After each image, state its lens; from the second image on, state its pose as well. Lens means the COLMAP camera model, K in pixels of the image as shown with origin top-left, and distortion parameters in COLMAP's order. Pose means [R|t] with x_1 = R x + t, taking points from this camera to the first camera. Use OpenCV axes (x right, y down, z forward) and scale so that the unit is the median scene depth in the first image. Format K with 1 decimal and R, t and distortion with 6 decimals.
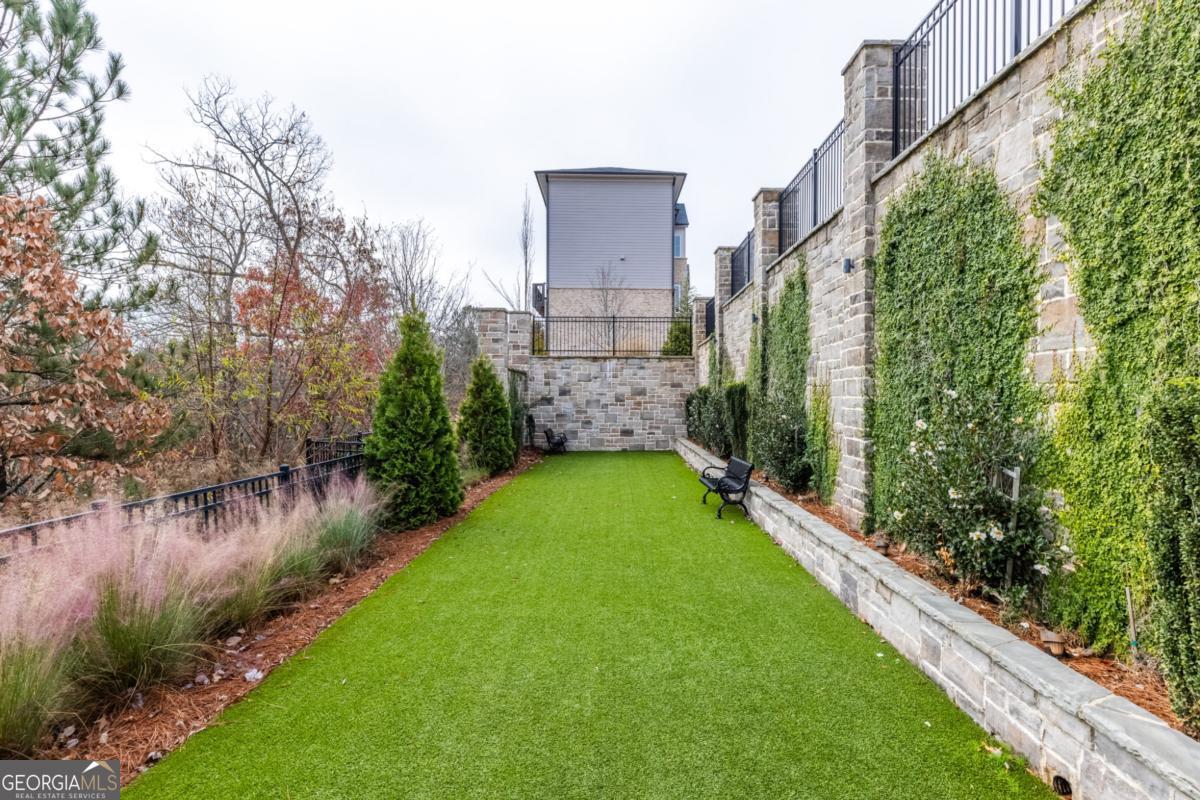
lens RADIAL K [[677.6, 0, 610.0], [0, 677.6, 397.9], [0, 0, 1]] dist [0.008787, 0.001162]
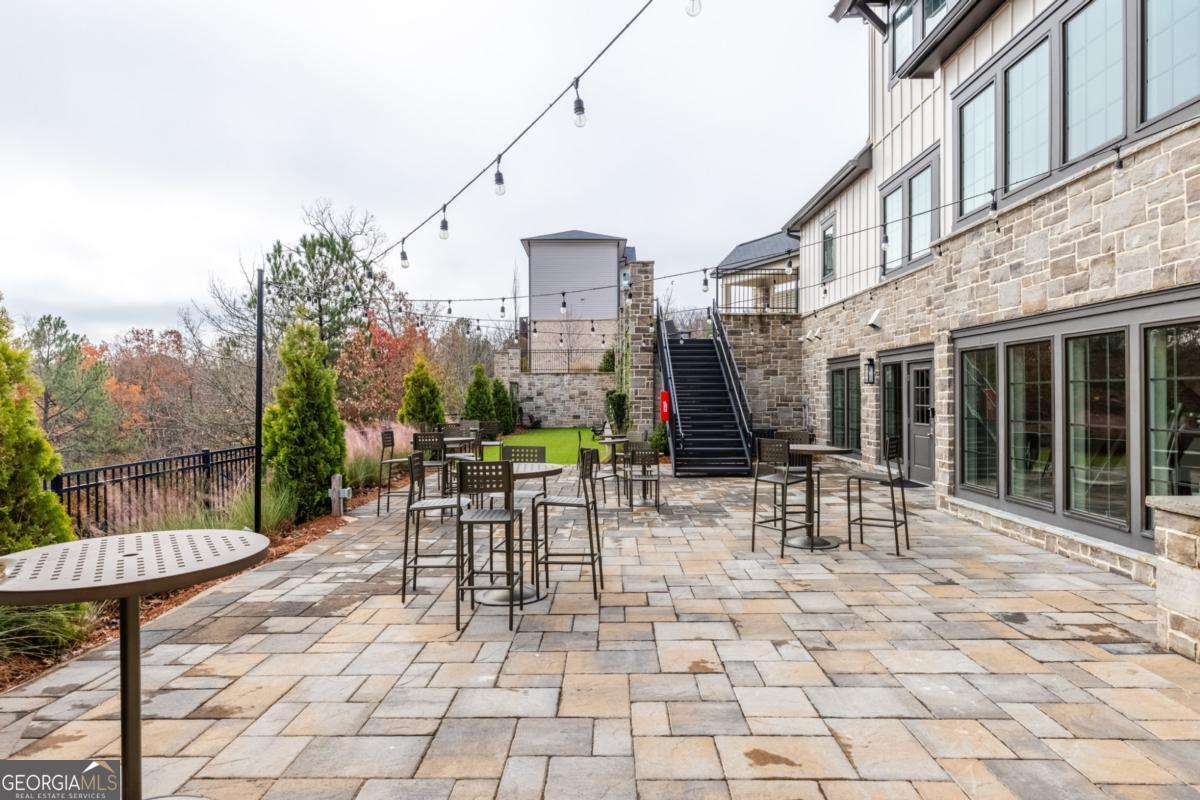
lens RADIAL K [[739.2, 0, 594.3], [0, 739.2, 401.0], [0, 0, 1]] dist [-0.011005, -0.001751]
pose [[0.999894, -0.010943, -0.009558, 0.088954], [0.010965, 0.999937, 0.002198, 0.007098], [0.009533, -0.002302, 0.999952, -0.882467]]
